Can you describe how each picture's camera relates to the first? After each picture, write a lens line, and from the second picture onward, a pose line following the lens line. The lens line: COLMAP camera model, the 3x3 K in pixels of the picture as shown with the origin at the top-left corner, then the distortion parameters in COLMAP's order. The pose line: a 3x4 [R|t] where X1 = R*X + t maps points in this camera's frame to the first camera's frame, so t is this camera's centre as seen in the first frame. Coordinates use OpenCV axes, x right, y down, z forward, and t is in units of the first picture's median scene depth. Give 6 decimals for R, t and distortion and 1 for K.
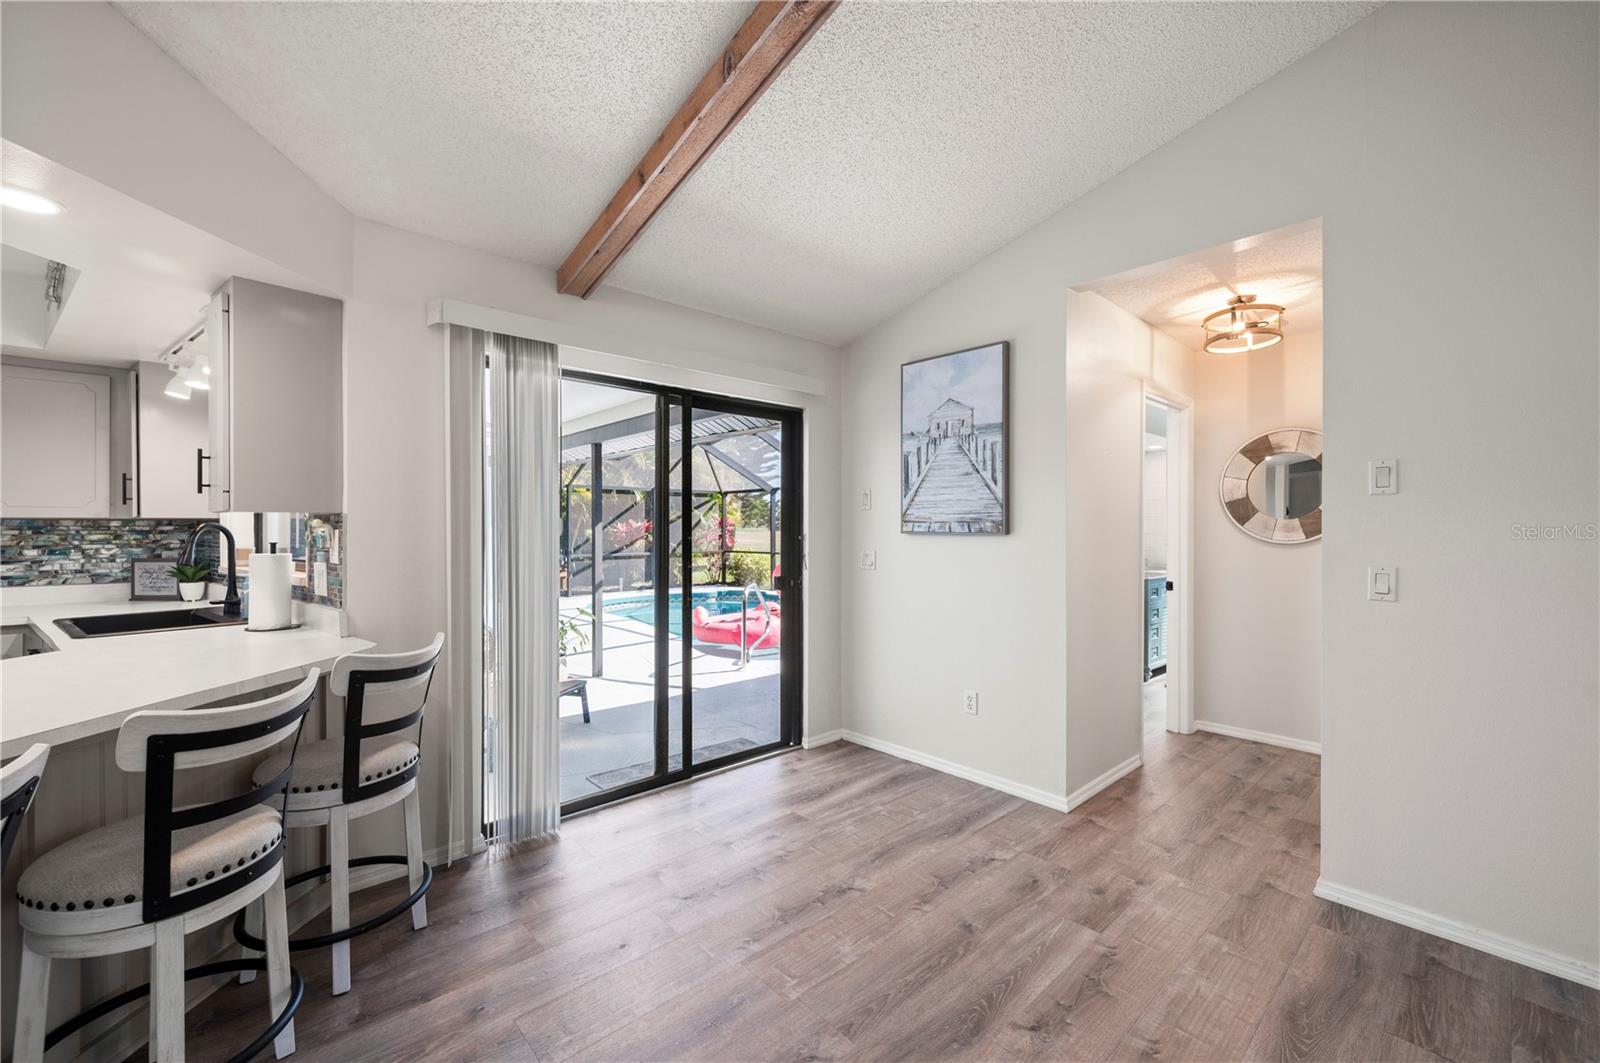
lens RADIAL K [[657.0, 0, 798.6], [0, 657.0, 525.6], [0, 0, 1]] dist [-0.002598, 0.000657]
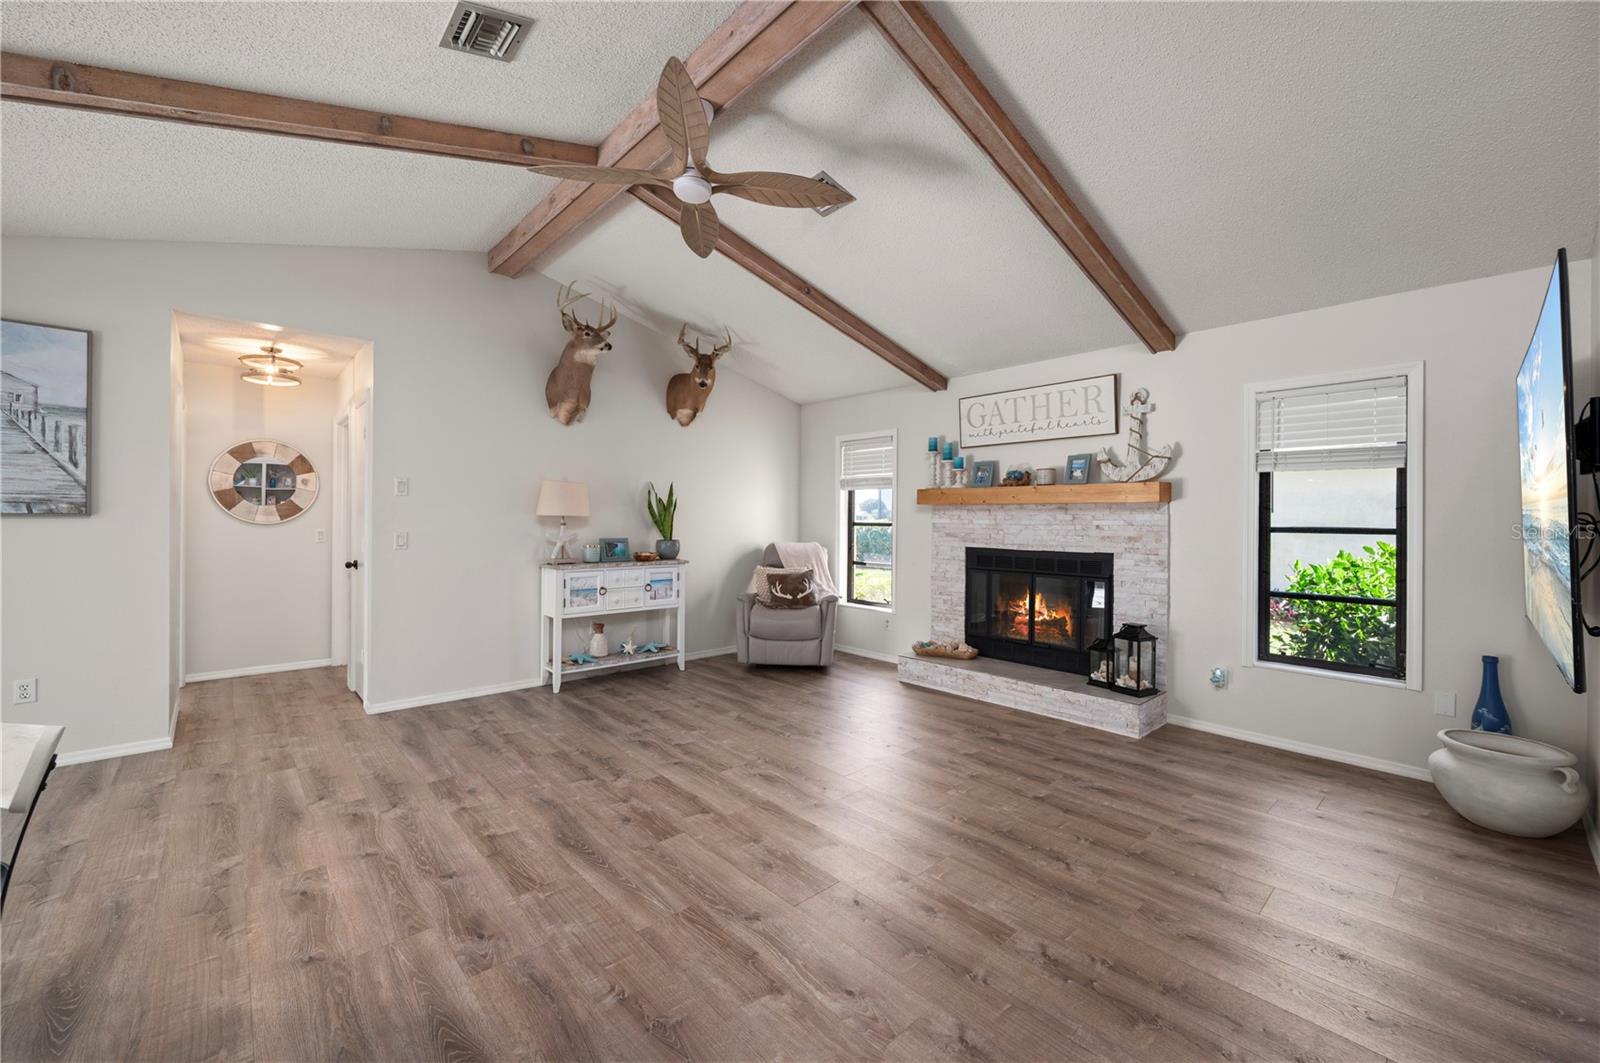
lens RADIAL K [[632.6, 0, 800.1], [0, 632.6, 519.0], [0, 0, 1]] dist [-0.002589, 0.000228]
pose [[-0.002178, 0.002275, 0.999995, -0.682057], [-0.009833, 0.999949, -0.002296, 0.009870], [-0.999949, -0.009838, -0.002156, -0.131355]]
